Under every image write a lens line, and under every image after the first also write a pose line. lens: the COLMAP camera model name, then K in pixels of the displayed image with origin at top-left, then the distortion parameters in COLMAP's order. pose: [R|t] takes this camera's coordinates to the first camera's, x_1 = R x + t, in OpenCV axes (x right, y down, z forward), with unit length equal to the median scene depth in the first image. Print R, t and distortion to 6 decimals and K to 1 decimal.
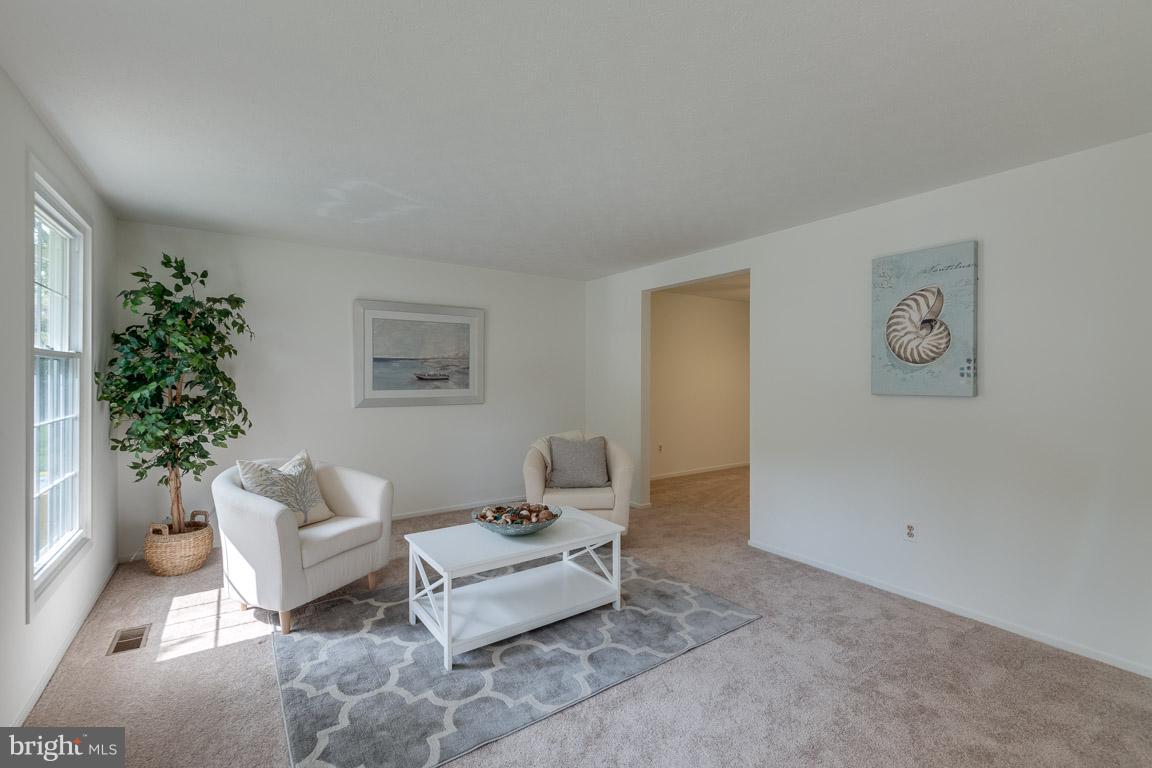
lens RADIAL K [[495.5, 0, 581.3], [0, 495.5, 380.5], [0, 0, 1]] dist [-0.000557, -0.000259]
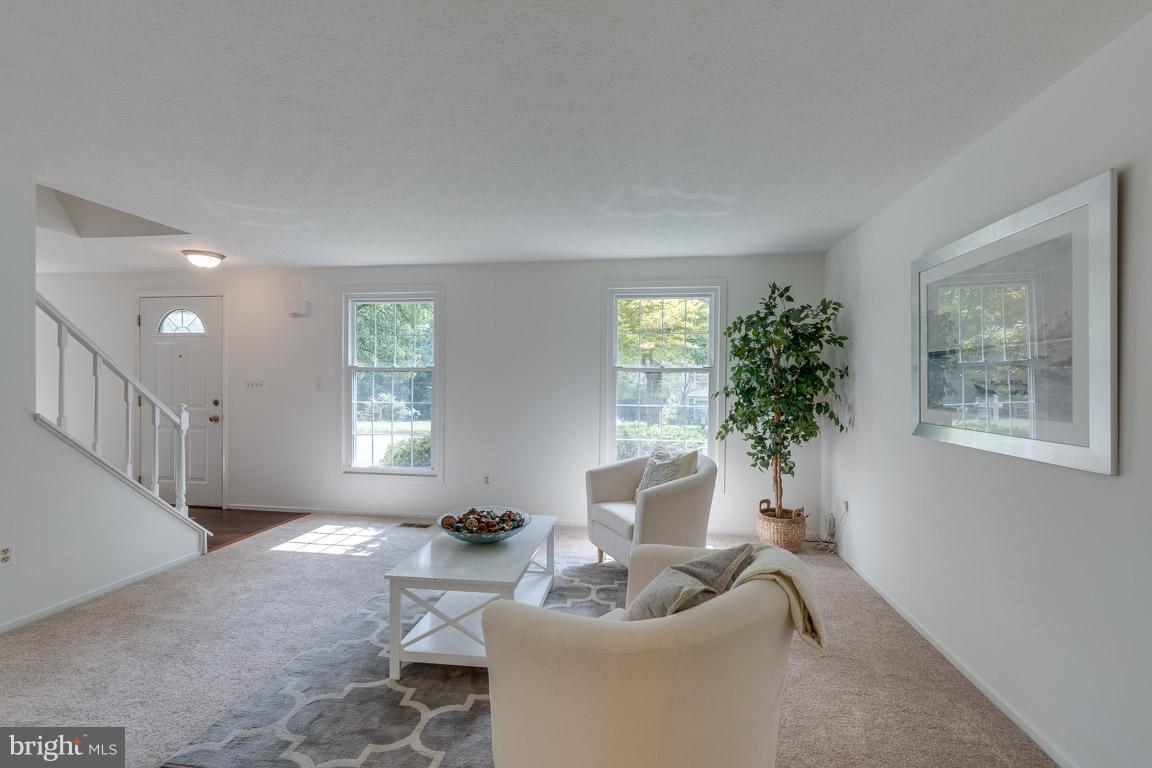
lens RADIAL K [[495.5, 0, 581.3], [0, 495.5, 380.5], [0, 0, 1]] dist [-0.000557, -0.000259]
pose [[-0.668068, -0.002032, -0.744097, 0.279294], [-0.010238, 0.999927, 0.006460, -0.012300], [0.744030, 0.011934, -0.668040, 1.082476]]
